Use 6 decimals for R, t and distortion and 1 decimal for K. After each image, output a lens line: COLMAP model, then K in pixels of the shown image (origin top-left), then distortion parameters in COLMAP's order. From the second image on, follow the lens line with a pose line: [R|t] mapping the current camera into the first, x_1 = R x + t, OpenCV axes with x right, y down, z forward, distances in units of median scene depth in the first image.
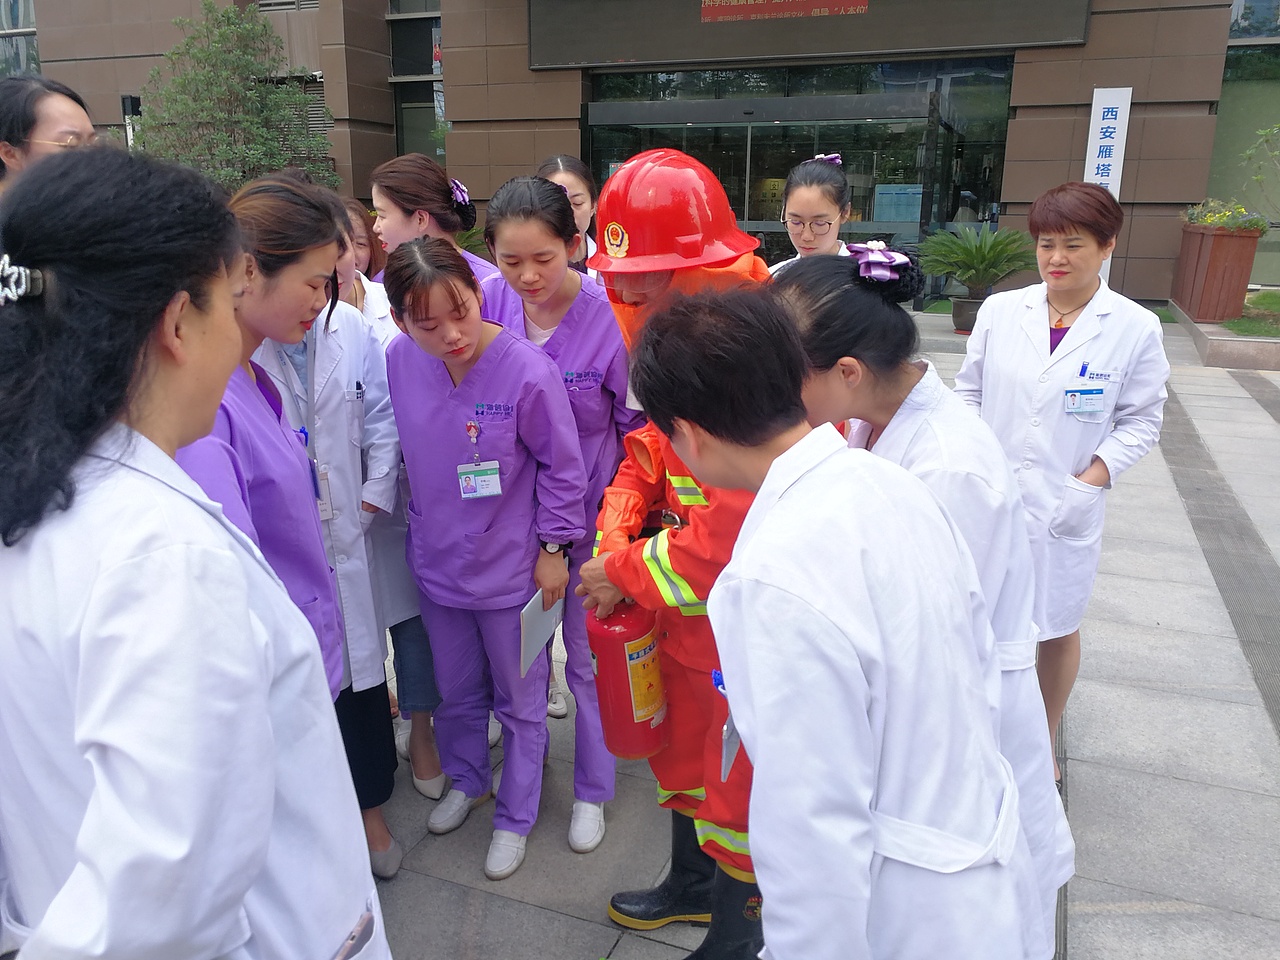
lens RADIAL K [[1023.9, 0, 628.0], [0, 1023.9, 480.2], [0, 0, 1]] dist [0.017937, -0.020246]
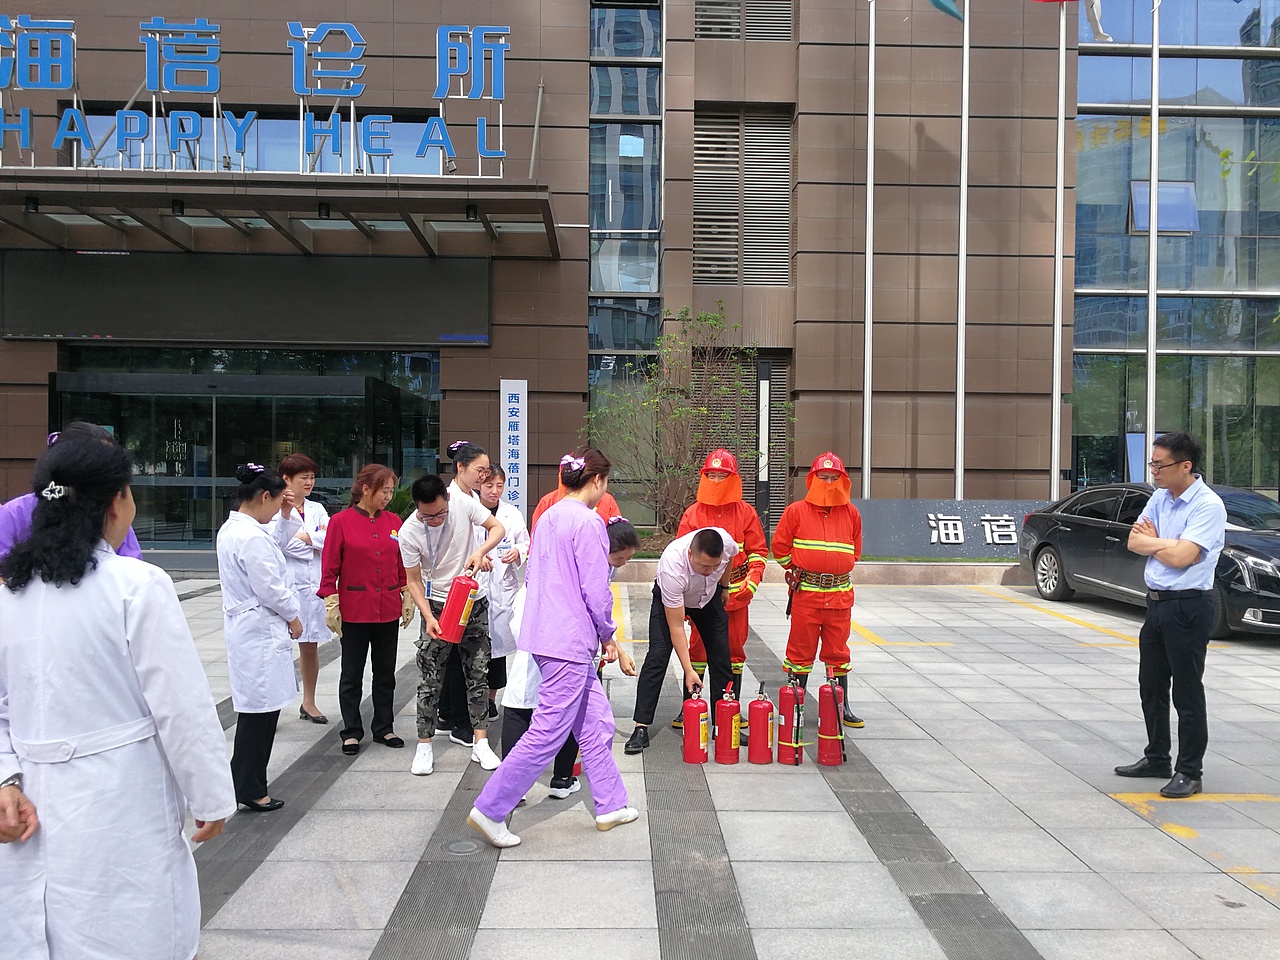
lens RADIAL K [[1023.9, 0, 640.6], [0, 1023.9, 497.0], [0, 0, 1]] dist [0.017937, -0.020246]
pose [[0.915182, -0.003851, 0.403023, 0.090853], [0.100913, 0.970293, -0.219881, 0.062361], [-0.390203, 0.241901, 0.888383, -0.174448]]
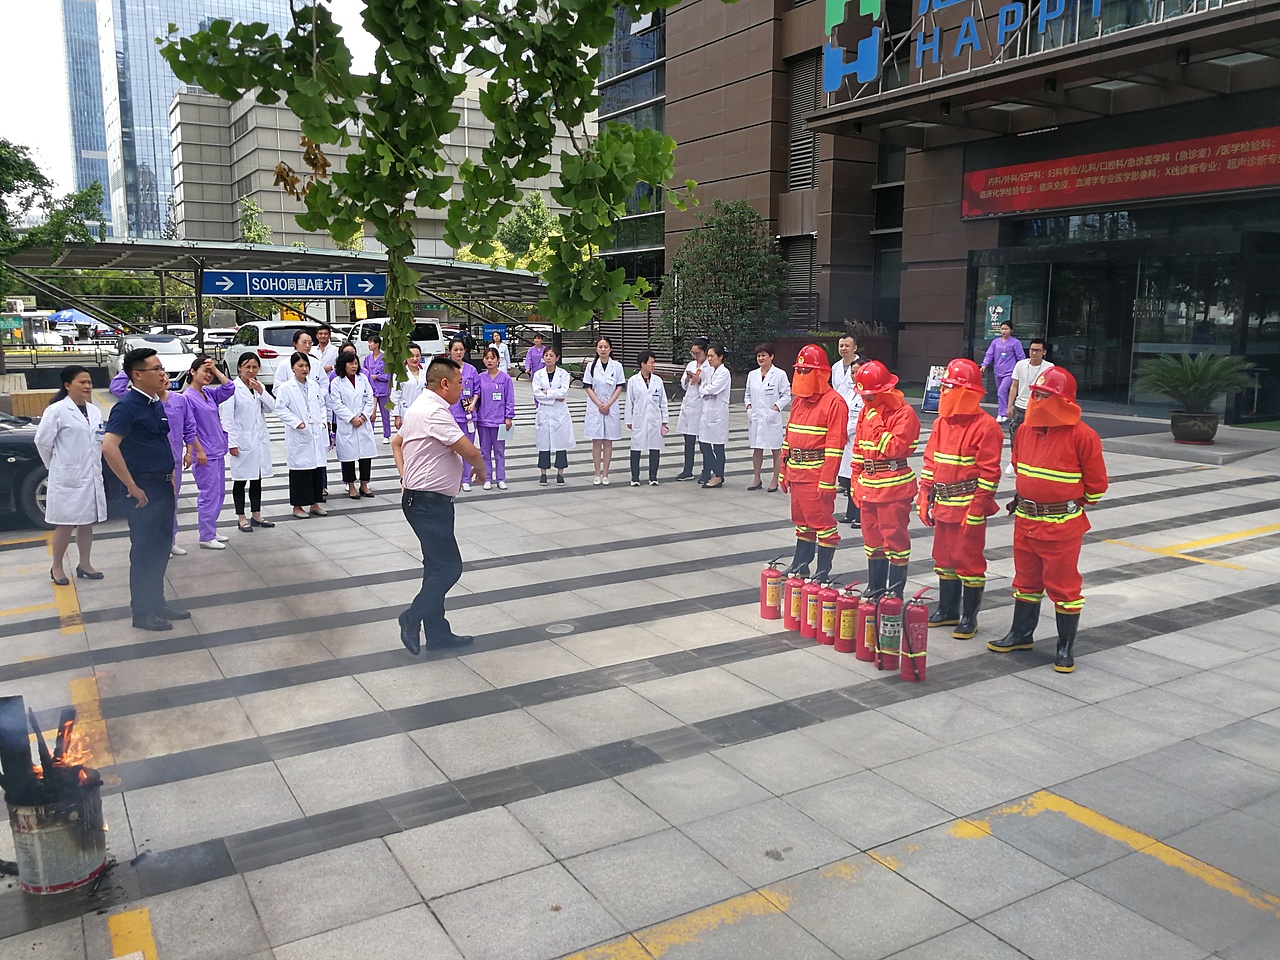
lens RADIAL K [[1023.9, 0, 642.2], [0, 1023.9, 484.7], [0, 0, 1]] dist [0.017937, -0.020246]
pose [[0.797374, 0.091201, -0.596554, 0.432492], [-0.150112, 0.987420, -0.049689, 0.044524], [0.584517, 0.129171, 0.801033, -0.221145]]
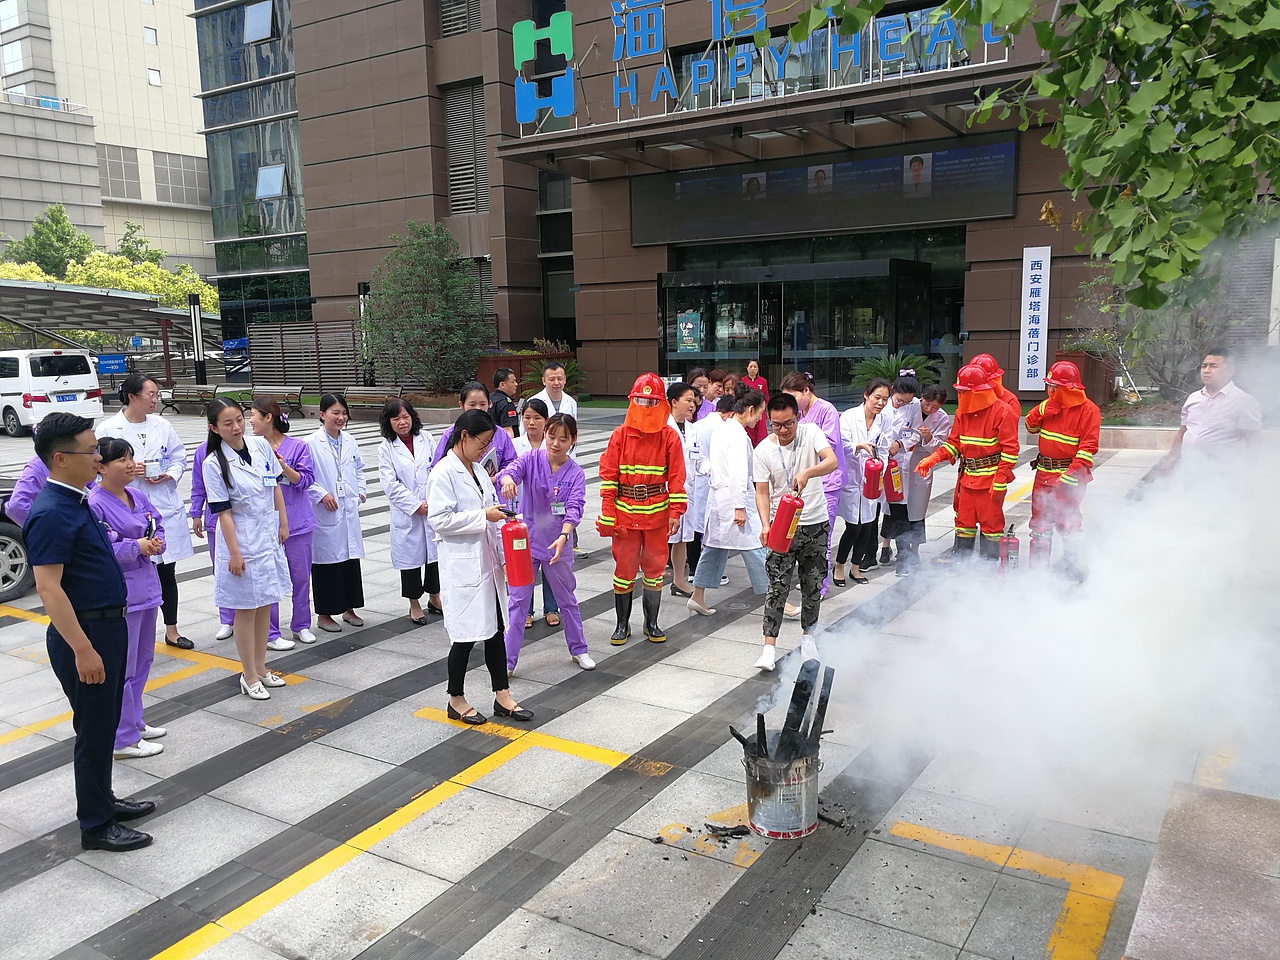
lens RADIAL K [[1023.9, 0, 625.9], [0, 1023.9, 511.4], [0, 0, 1]] dist [0.017937, -0.020246]
pose [[0.980846, 0.001296, -0.194783, 0.195915], [-0.017601, 0.996477, -0.081999, 0.083593], [0.193990, 0.083857, 0.977413, -0.385880]]
